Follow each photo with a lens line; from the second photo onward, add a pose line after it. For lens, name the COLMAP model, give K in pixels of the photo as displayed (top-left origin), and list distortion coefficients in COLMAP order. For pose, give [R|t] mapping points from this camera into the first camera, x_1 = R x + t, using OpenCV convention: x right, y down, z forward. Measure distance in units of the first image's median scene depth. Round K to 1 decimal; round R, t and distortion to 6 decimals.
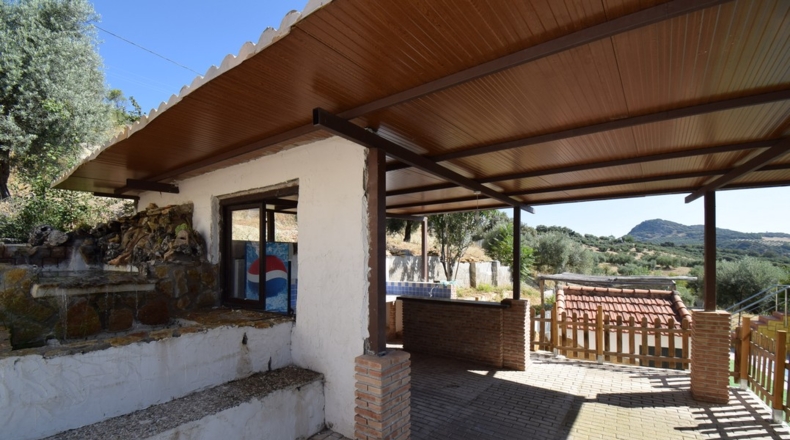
lens RADIAL K [[348.1, 0, 398.5], [0, 348.1, 258.7], [0, 0, 1]] dist [0.001229, -0.015050]
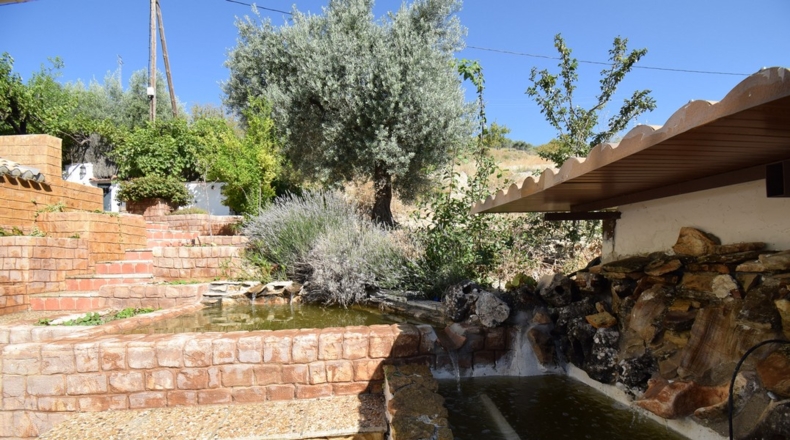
lens RADIAL K [[347.9, 0, 396.6], [0, 347.9, 259.2], [0, 0, 1]] dist [0.015477, -0.025296]
pose [[0.684602, 0.003305, -0.728909, -0.738797], [0.008670, 0.999882, 0.012676, -0.149809], [0.728865, -0.014998, 0.684493, 0.560270]]
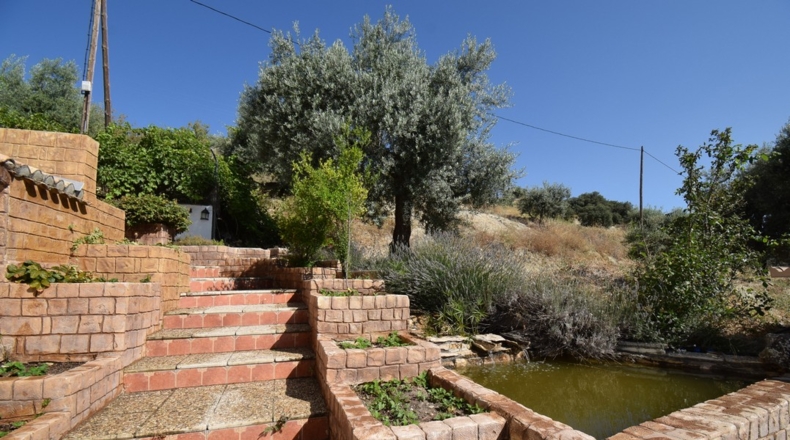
lens RADIAL K [[348.9, 0, 392.9], [0, 348.9, 255.5], [0, 0, 1]] dist [0.016465, -0.022588]
pose [[0.871681, -0.039834, -0.488453, -1.423901], [0.005216, 0.997389, -0.072030, -0.218664], [0.490047, 0.060239, 0.869612, 0.082160]]
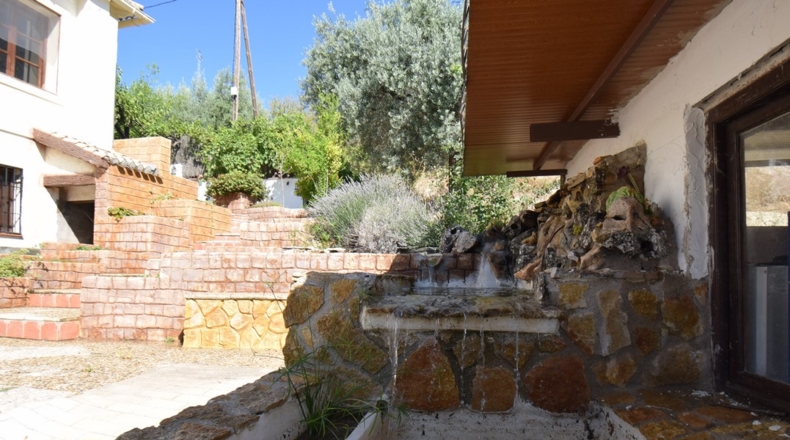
lens RADIAL K [[468.4, 0, 395.6], [0, 468.4, 255.4], [0, 0, 1]] dist [-0.004997, -0.001966]
pose [[0.477768, -0.036747, -0.877717, -0.216221], [-0.010085, 0.998829, -0.047307, 0.016491], [0.878428, 0.031454, 0.476838, 0.425263]]
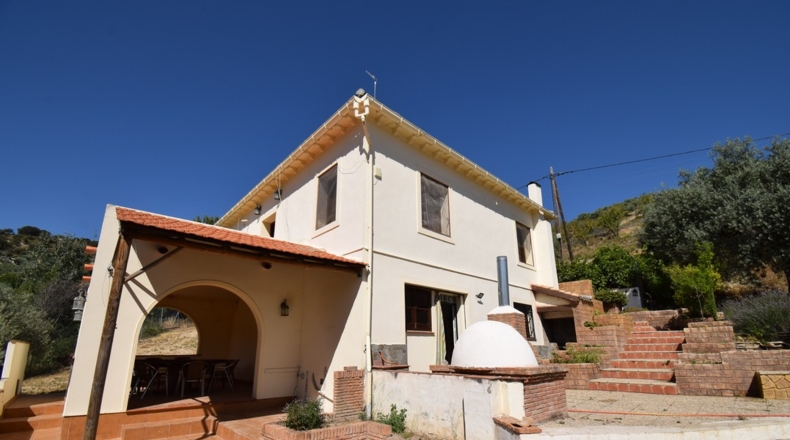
lens RADIAL K [[348.1, 0, 398.5], [0, 348.1, 258.7], [0, 0, 1]] dist [0.001229, -0.015050]
pose [[-0.053280, -0.252839, -0.966040, 0.376990], [0.007302, 0.967290, -0.253569, -0.060137], [0.998553, -0.020564, -0.049690, -0.982565]]
